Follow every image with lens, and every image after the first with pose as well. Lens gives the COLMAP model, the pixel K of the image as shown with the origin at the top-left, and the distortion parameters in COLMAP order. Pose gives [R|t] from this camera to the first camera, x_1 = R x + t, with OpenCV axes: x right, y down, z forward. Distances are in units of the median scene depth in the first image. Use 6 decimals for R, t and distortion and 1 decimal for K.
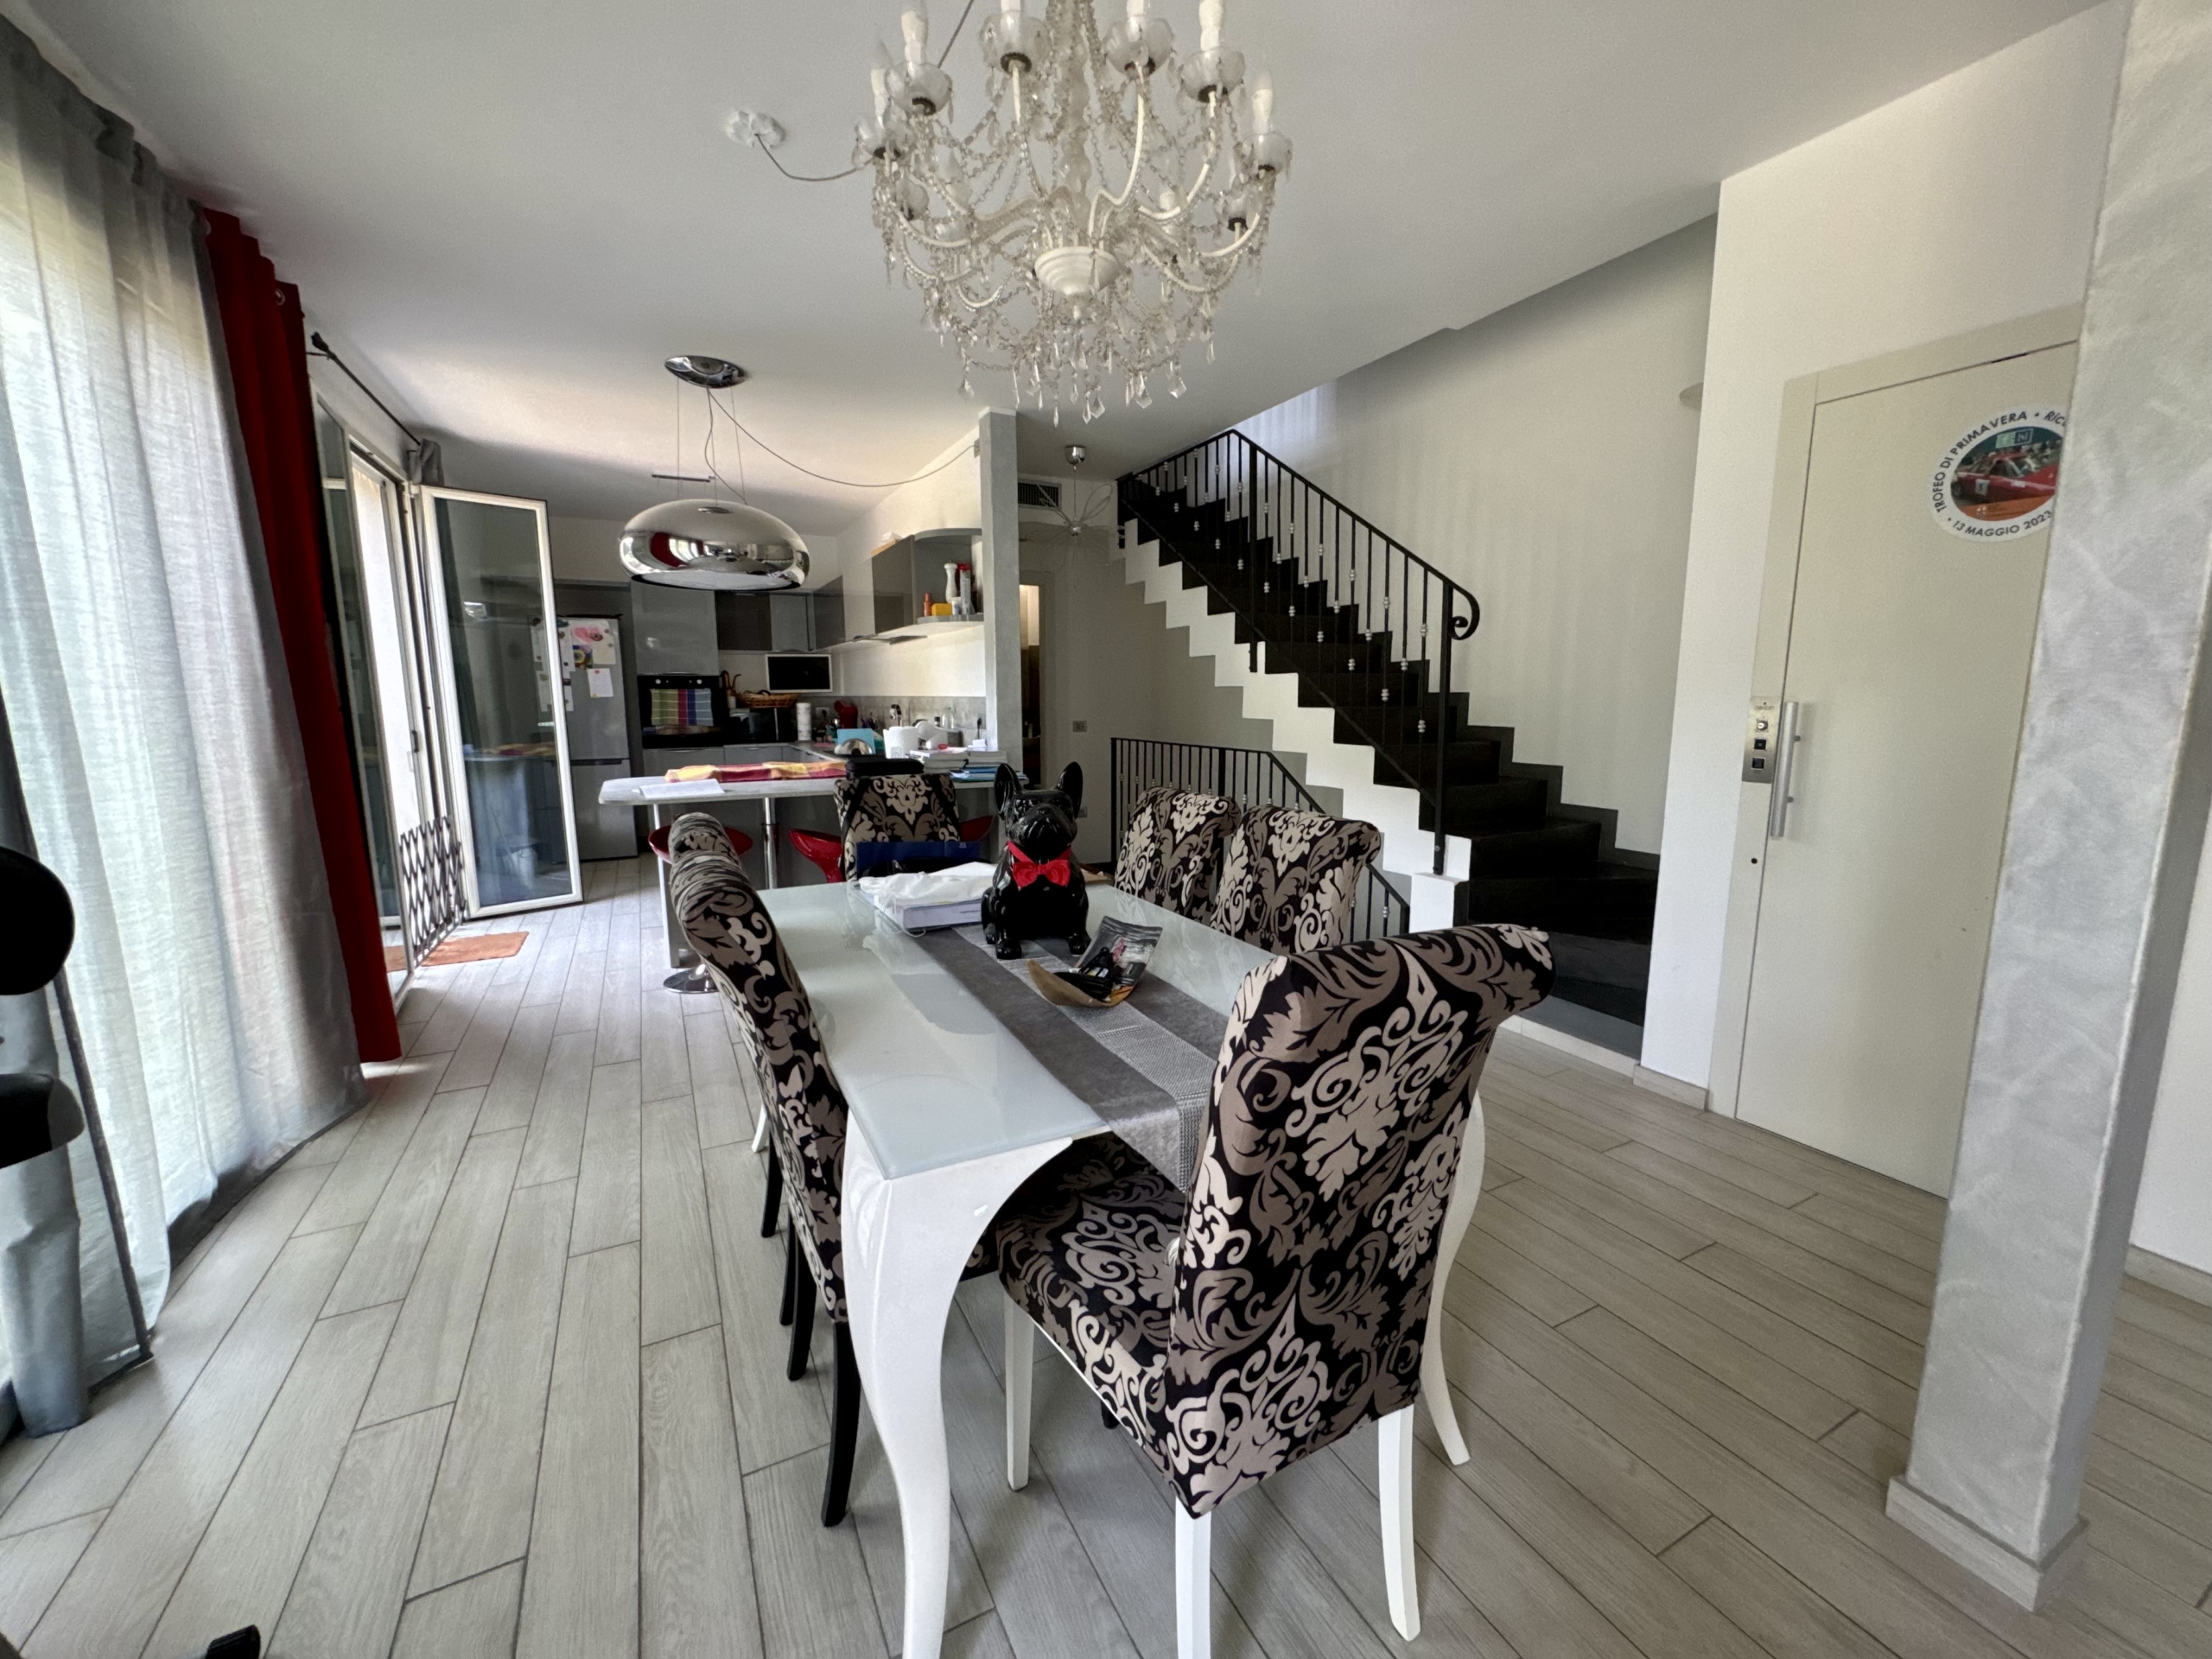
lens RADIAL K [[895.8, 0, 1103.5], [0, 895.8, 825.2], [0, 0, 1]] dist [0.000793, 0.000945]
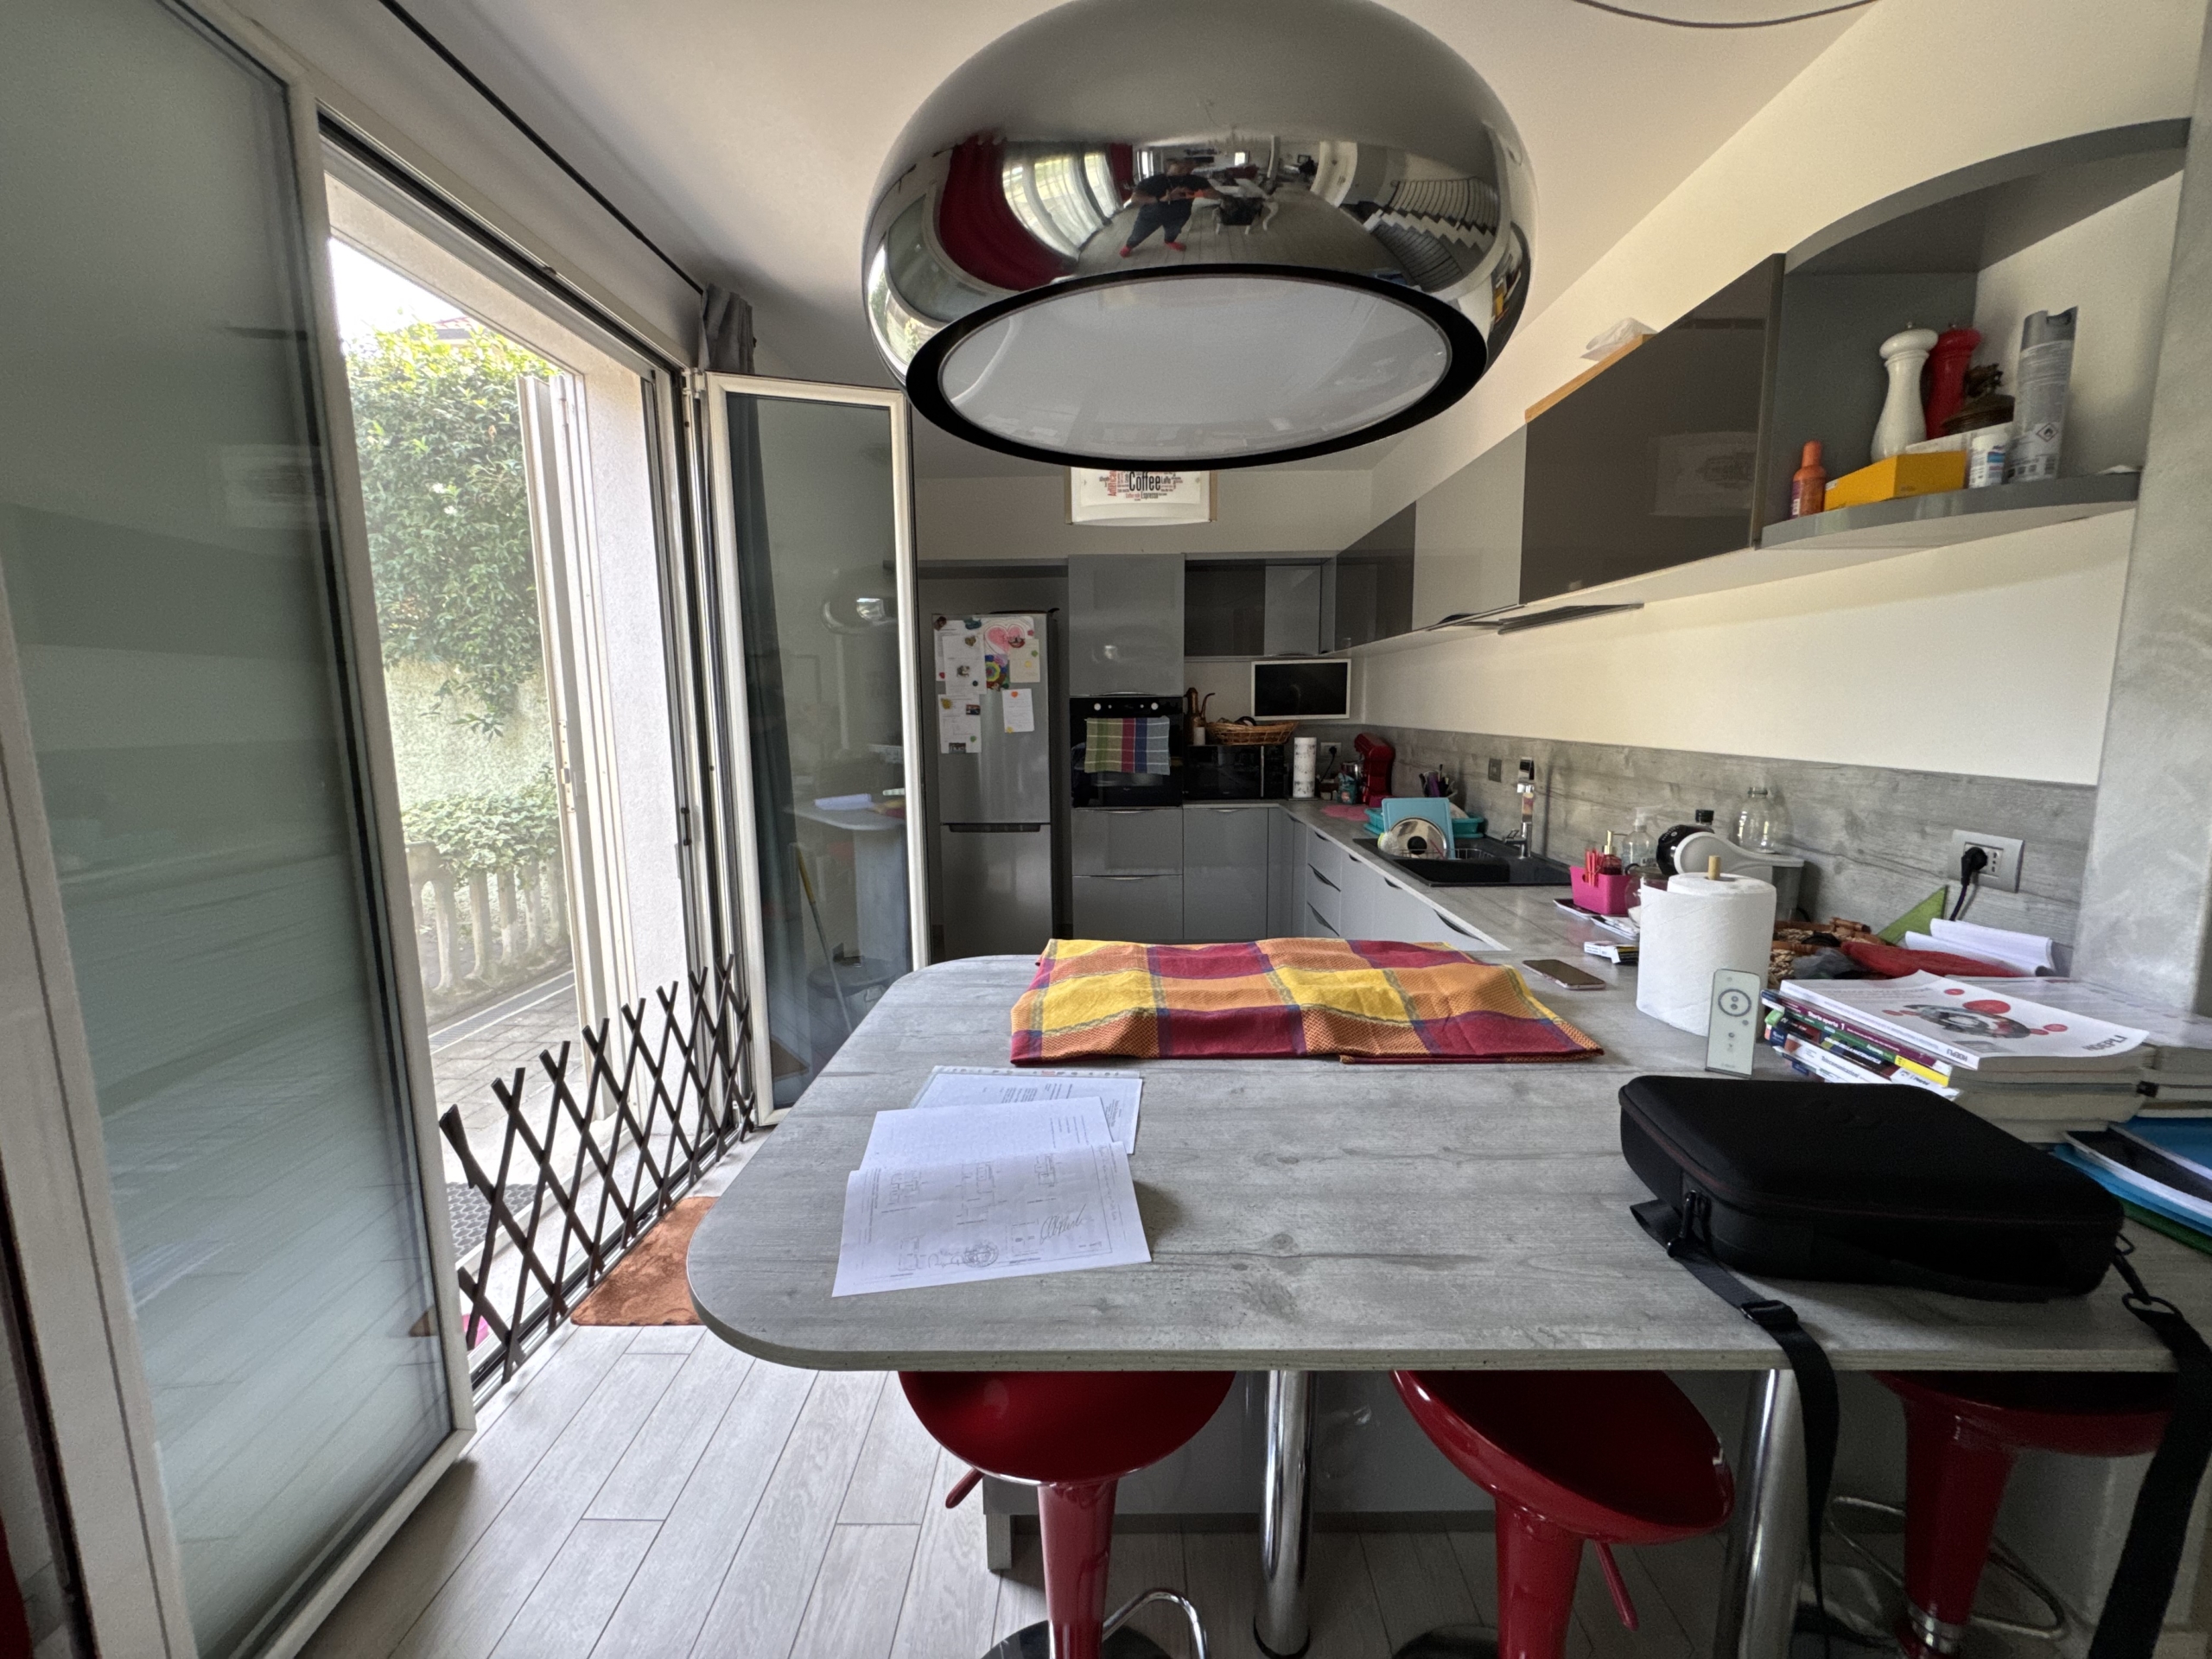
lens RADIAL K [[895.8, 0, 1103.5], [0, 895.8, 825.2], [0, 0, 1]] dist [0.000793, 0.000945]
pose [[0.880653, 0.058012, -0.470196, -0.187114], [-0.061928, 0.998055, 0.007150, -0.082445], [0.469696, 0.022822, 0.882533, 0.444128]]
